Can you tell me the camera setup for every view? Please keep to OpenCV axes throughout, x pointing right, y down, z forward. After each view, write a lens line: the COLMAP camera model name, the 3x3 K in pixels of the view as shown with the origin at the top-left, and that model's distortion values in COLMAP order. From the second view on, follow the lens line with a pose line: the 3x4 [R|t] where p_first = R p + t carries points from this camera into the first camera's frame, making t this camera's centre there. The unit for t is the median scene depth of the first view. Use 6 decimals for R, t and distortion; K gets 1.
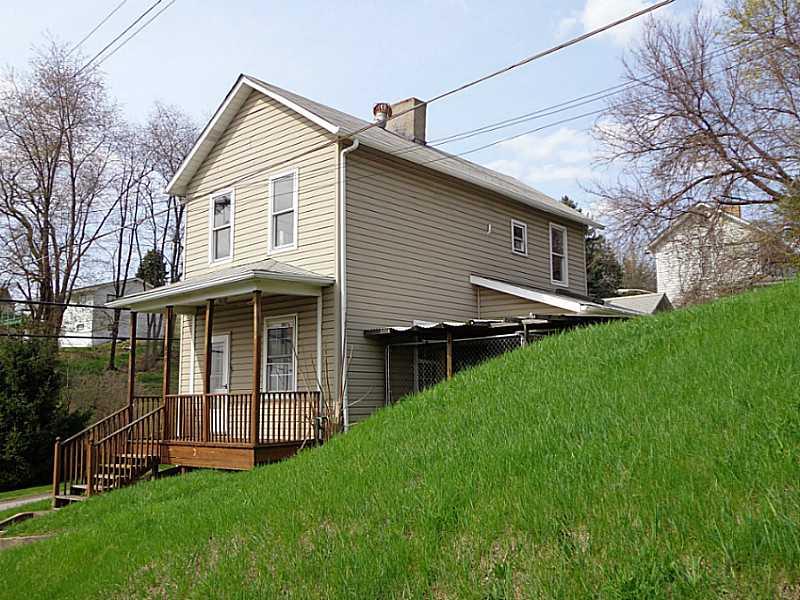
lens RADIAL K [[747.5, 0, 400.0], [0, 747.5, 300.0], [0, 0, 1]] dist [-0.005940, 0.006460]
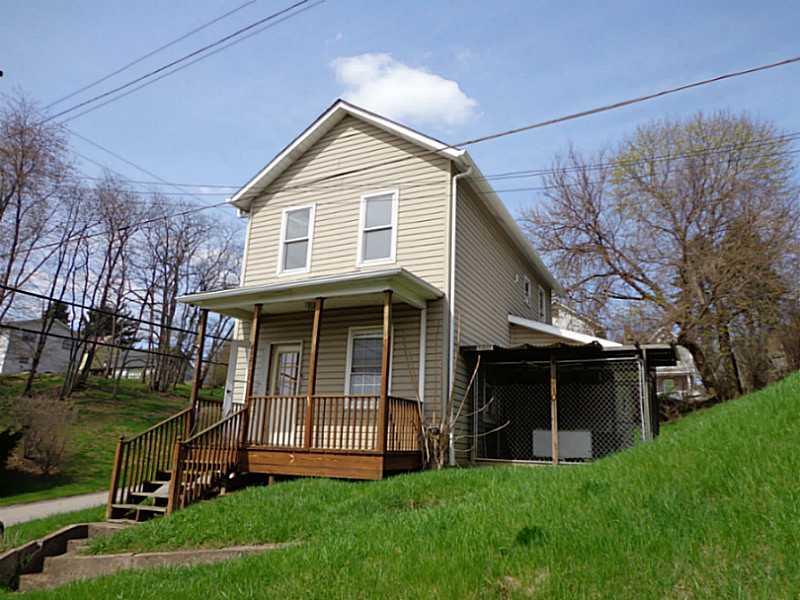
lens RADIAL K [[546.3, 0, 401.4], [0, 546.3, 310.0], [0, 0, 1]] dist [0.004089, 0.000936]
pose [[0.961082, 0.114664, 0.251343, -0.301363], [-0.086521, 0.988957, -0.120327, 0.082756], [-0.262364, 0.093898, 0.960390, 0.271614]]
